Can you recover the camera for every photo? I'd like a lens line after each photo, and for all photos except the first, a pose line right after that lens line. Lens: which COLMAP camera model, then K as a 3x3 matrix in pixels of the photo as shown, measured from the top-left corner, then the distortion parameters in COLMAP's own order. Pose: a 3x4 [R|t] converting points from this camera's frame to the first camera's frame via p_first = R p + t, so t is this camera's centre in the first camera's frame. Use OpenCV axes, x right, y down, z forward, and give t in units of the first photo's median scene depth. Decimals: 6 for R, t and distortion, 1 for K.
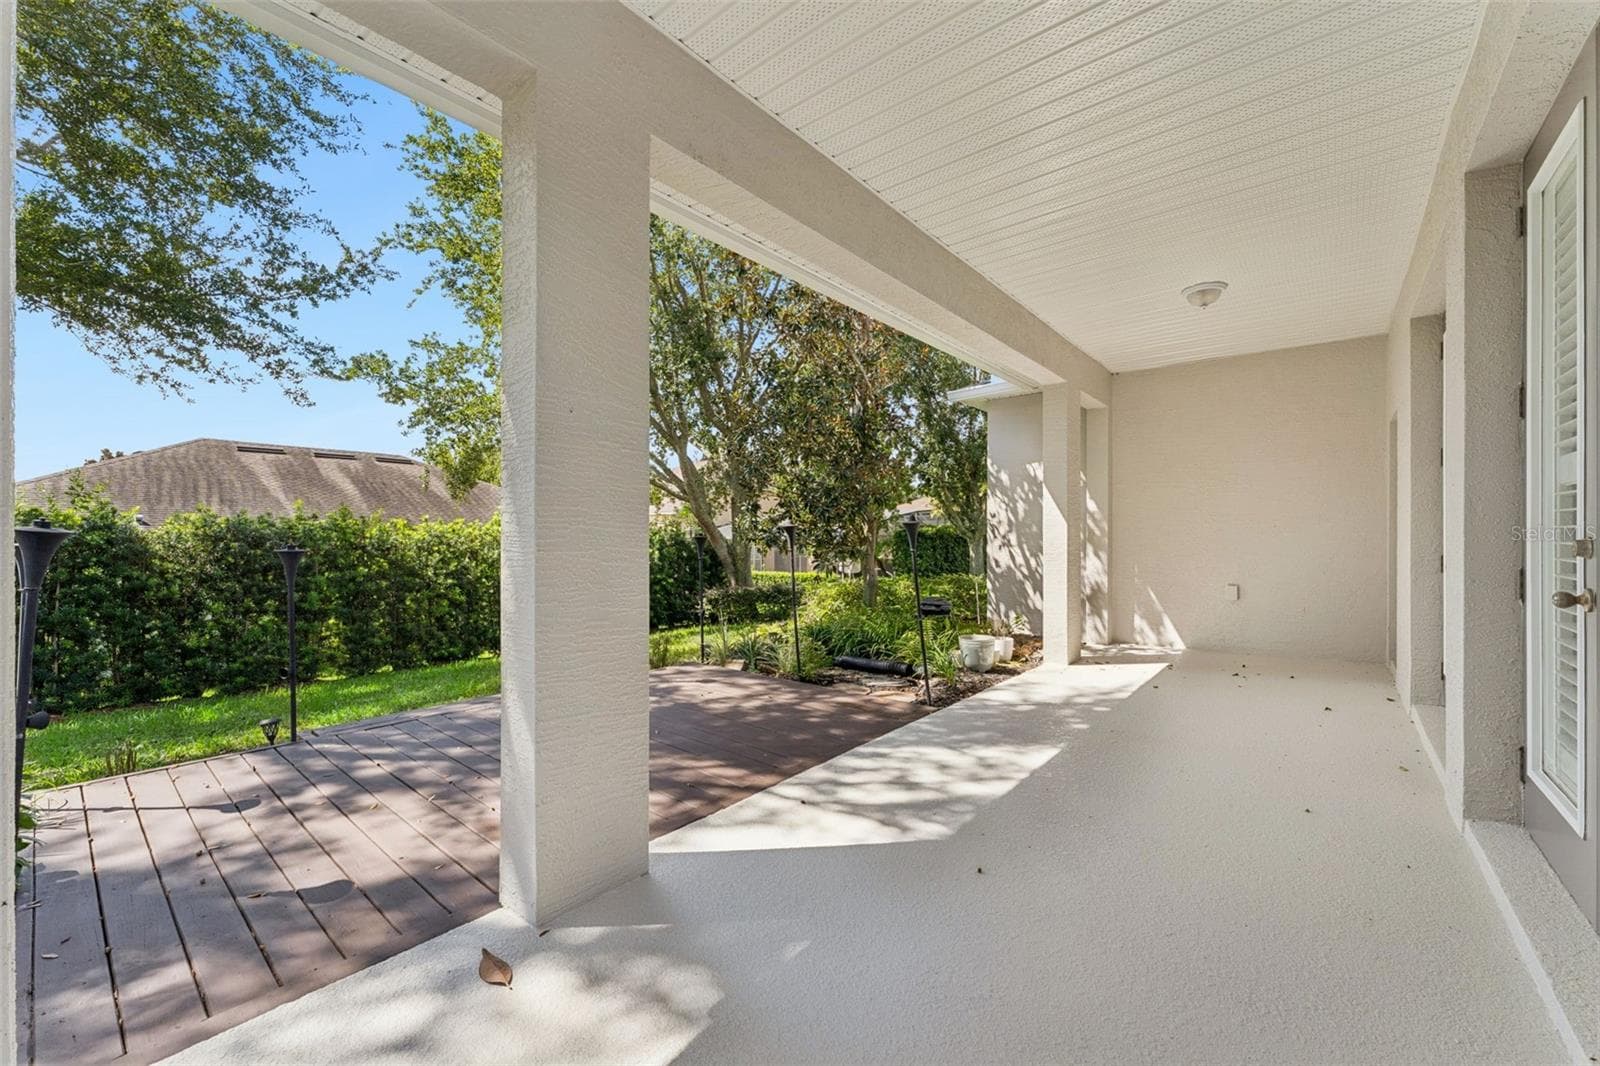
lens RADIAL K [[654.7, 0, 800.0], [0, 654.7, 533.0], [0, 0, 1]] dist [0.001611, 0.000085]
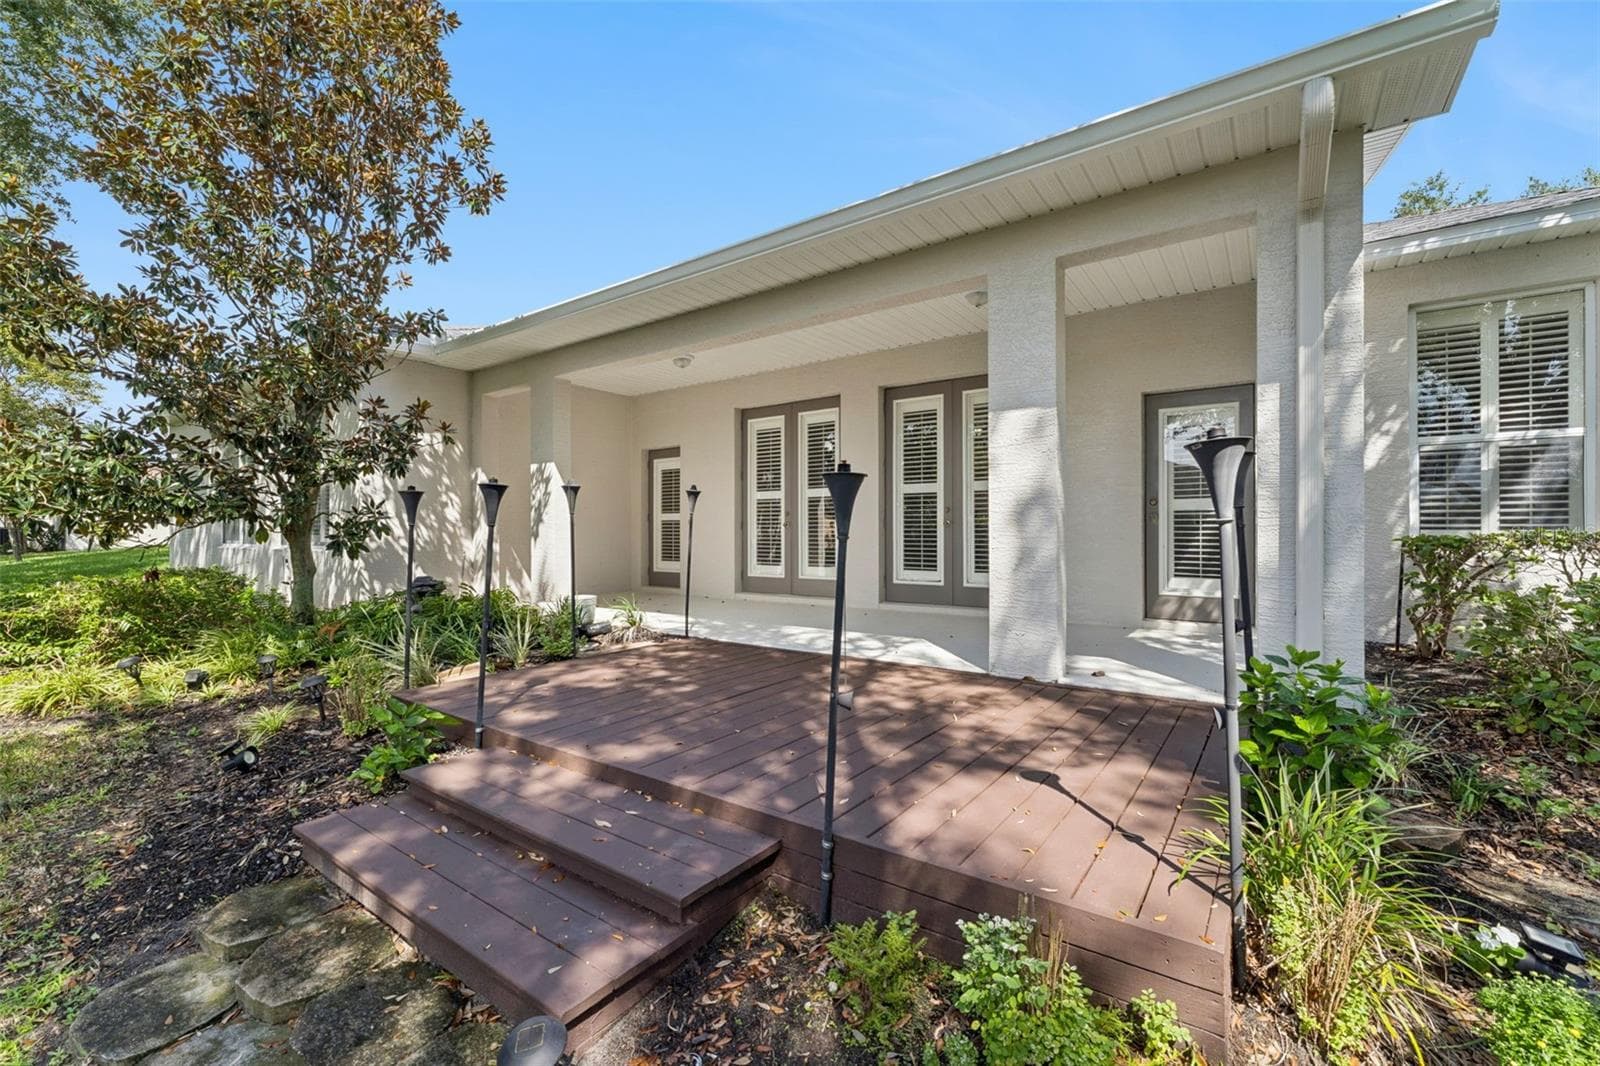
lens RADIAL K [[654.7, 0, 800.0], [0, 654.7, 533.0], [0, 0, 1]] dist [0.001611, 0.000085]
pose [[-0.055977, 0.002252, 0.998429, -1.530269], [0.000043, 0.999997, -0.002253, 0.114124], [-0.998432, -0.000083, -0.055977, 1.245974]]
